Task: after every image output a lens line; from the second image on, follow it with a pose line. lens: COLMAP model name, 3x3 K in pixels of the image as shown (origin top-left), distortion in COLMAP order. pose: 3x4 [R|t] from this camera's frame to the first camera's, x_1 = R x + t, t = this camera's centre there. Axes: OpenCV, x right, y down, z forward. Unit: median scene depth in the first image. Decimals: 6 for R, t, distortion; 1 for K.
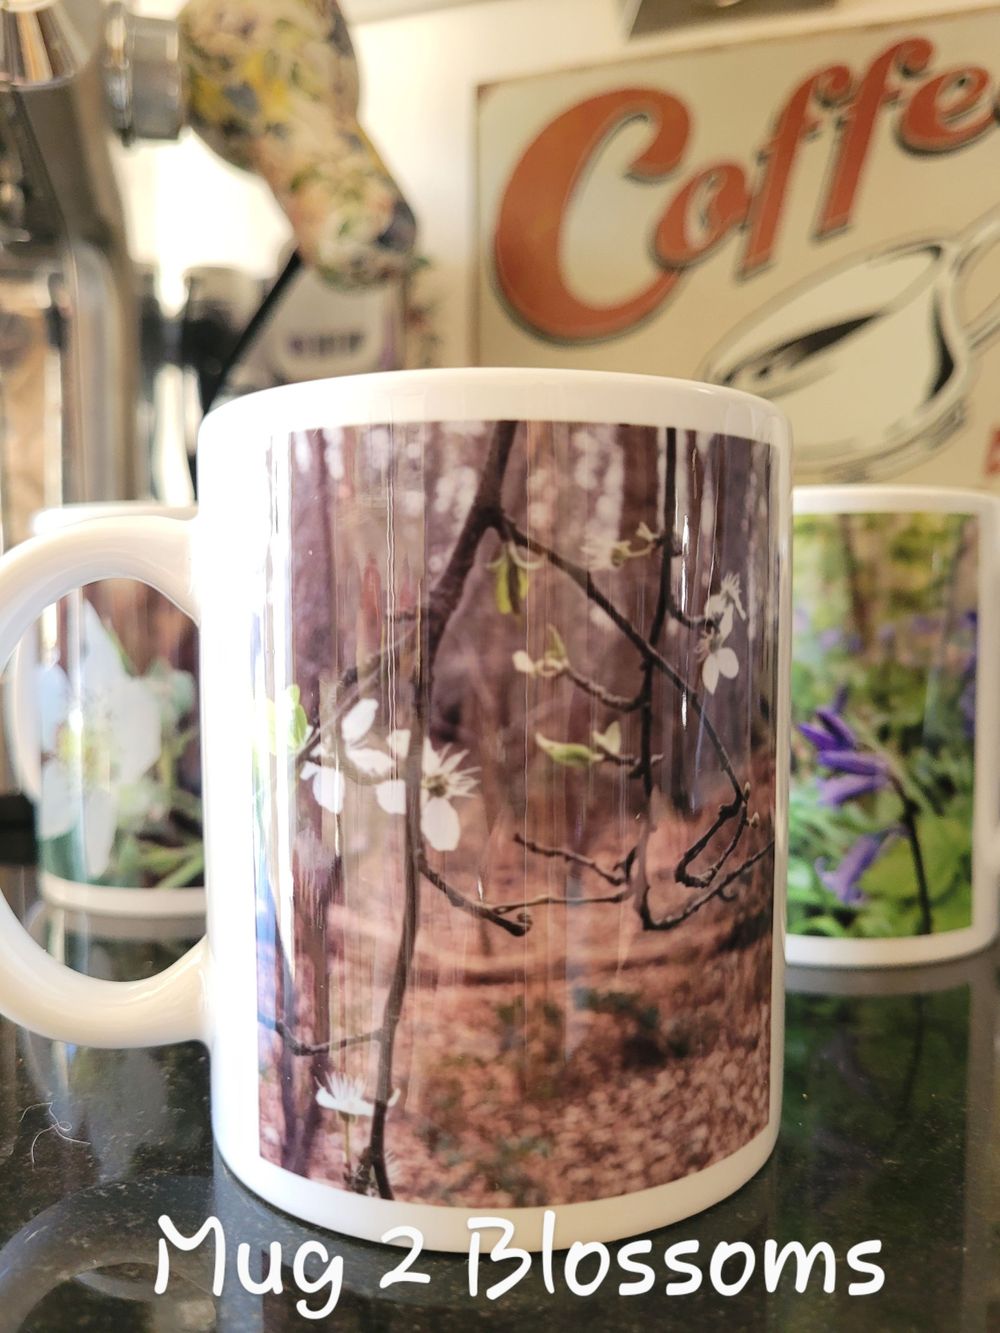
lens RADIAL K [[1106.7, 0, 501.0], [0, 1106.7, 661.5], [0, 0, 1]] dist [0.002014, -0.024926]
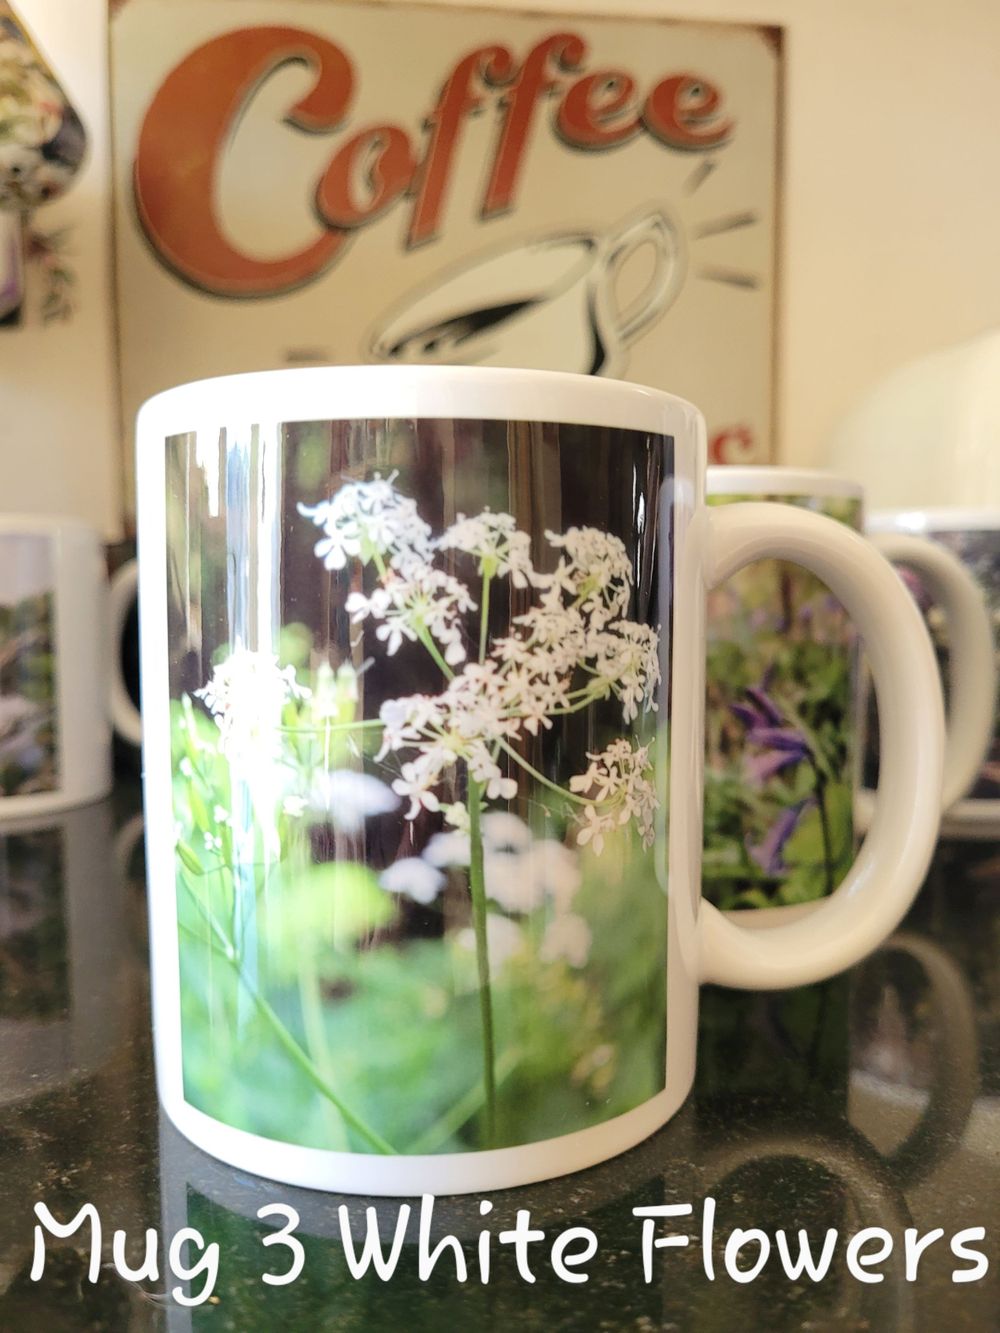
lens RADIAL K [[1106.7, 0, 506.3], [0, 1106.7, 677.1], [0, 0, 1]] dist [0.002014, -0.024926]
pose [[0.913568, -0.031694, 0.405448, -0.139690], [0.016738, 0.999044, 0.040381, -0.004905], [-0.406340, -0.030105, 0.913226, 0.070123]]
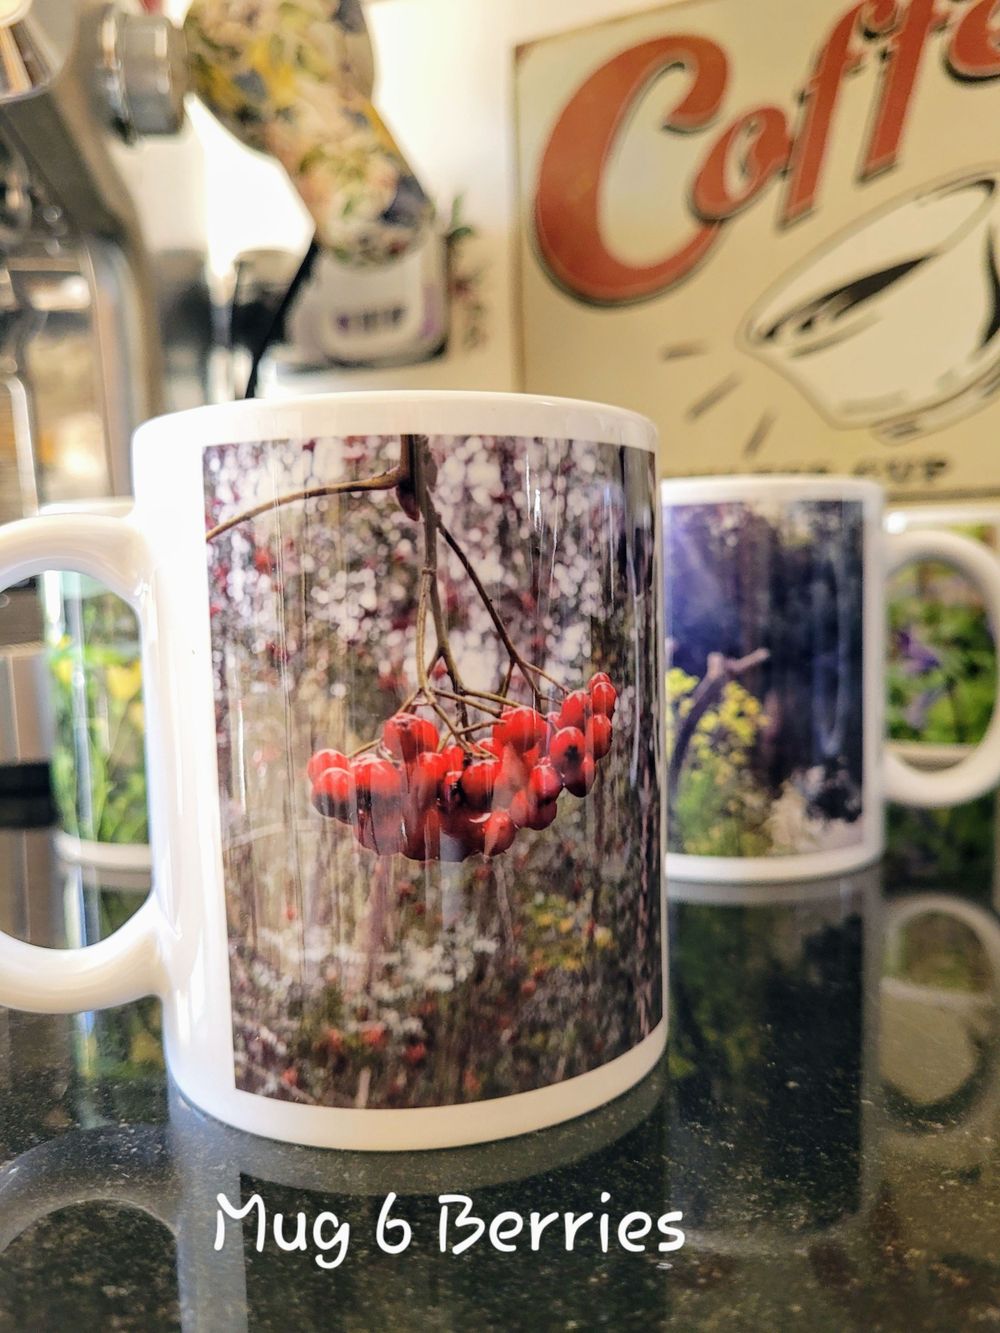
lens RADIAL K [[1106.7, 0, 501.3], [0, 1106.7, 666.5], [0, 0, 1]] dist [0.002014, -0.024926]
pose [[0.989875, -0.010540, -0.141551, 0.132419], [0.015907, 0.999195, 0.036836, -0.004738], [0.141049, -0.038715, 0.989245, -0.002118]]
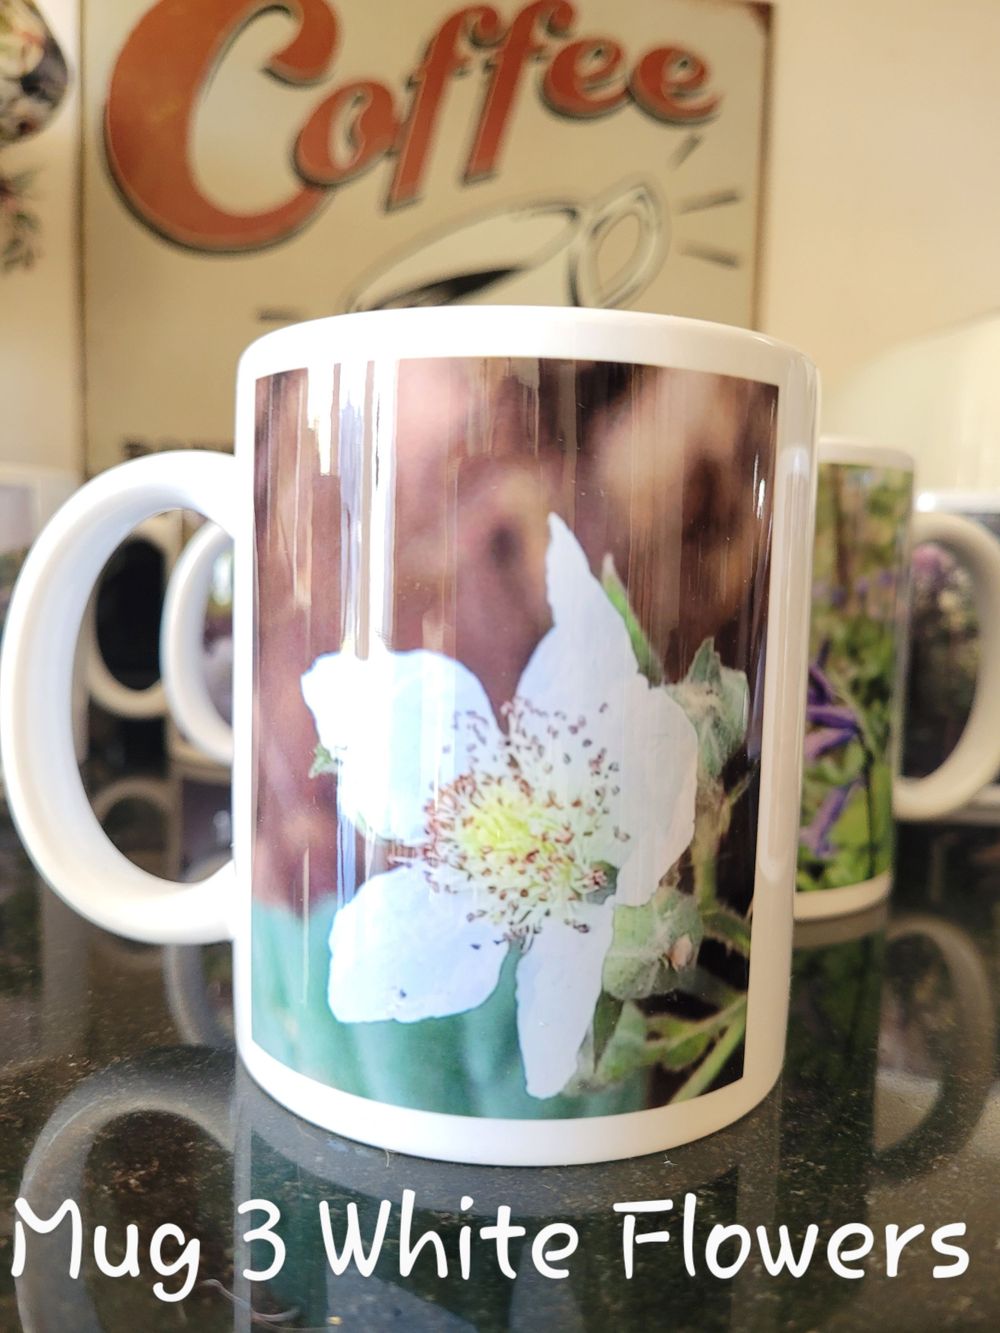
lens RADIAL K [[1106.7, 0, 501.0], [0, 1106.7, 666.8], [0, 0, 1]] dist [0.002014, -0.024926]
pose [[0.889222, -0.013840, 0.457266, -0.170881], [-0.010002, 0.998715, 0.049680, 0.000366], [-0.457366, -0.048750, 0.887941, 0.108898]]
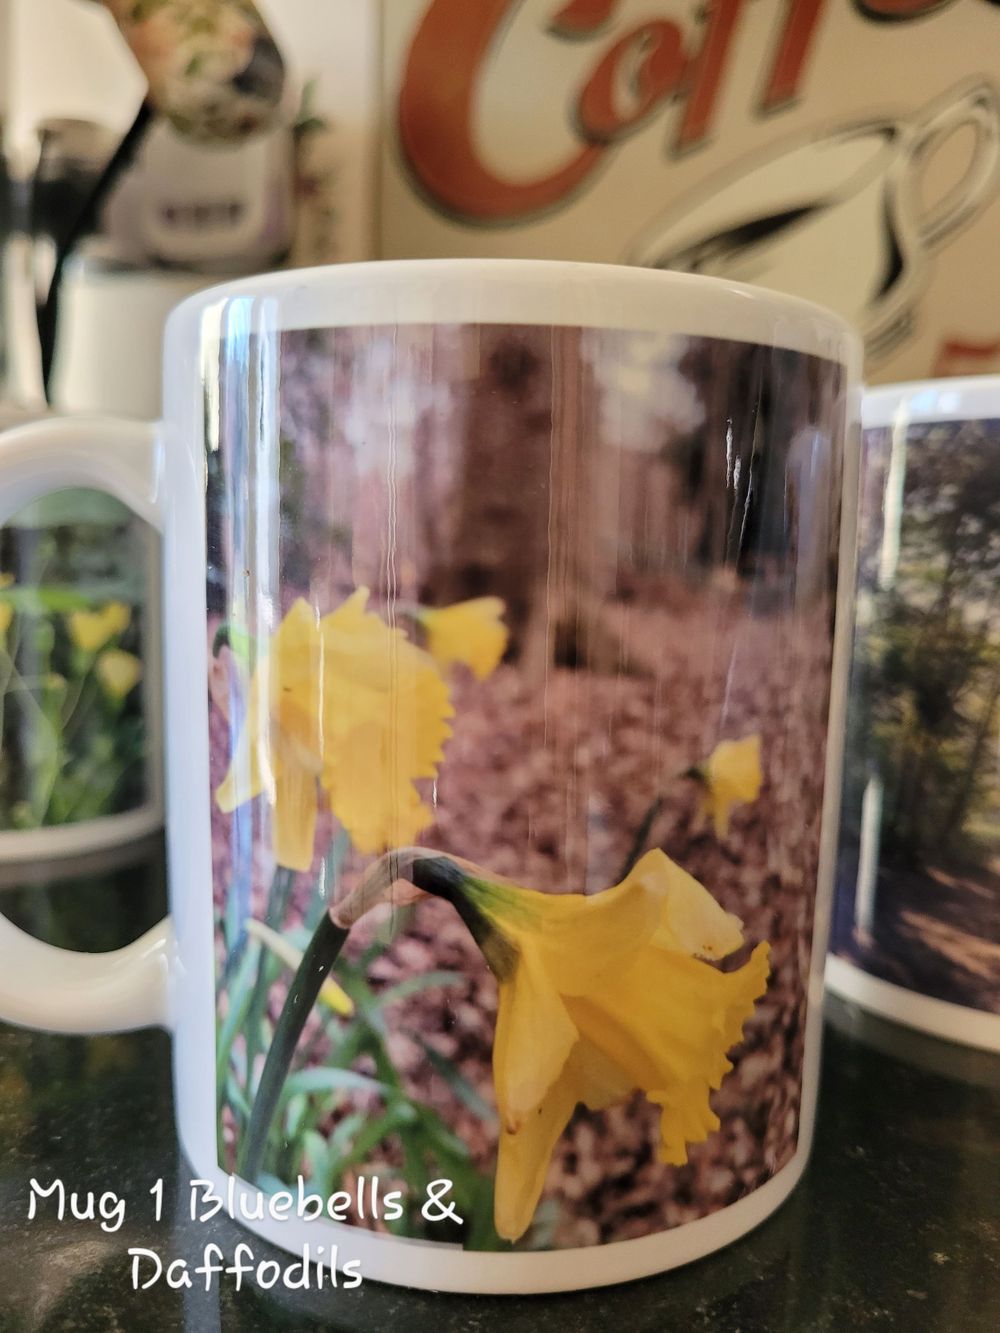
lens RADIAL K [[1106.7, 0, 506.2], [0, 1106.7, 686.8], [0, 0, 1]] dist [0.002014, -0.024926]
pose [[0.998754, 0.022541, 0.044515, 0.066973], [-0.026840, 0.994779, 0.098460, -0.009904], [-0.042063, -0.099532, 0.994145, 0.105722]]
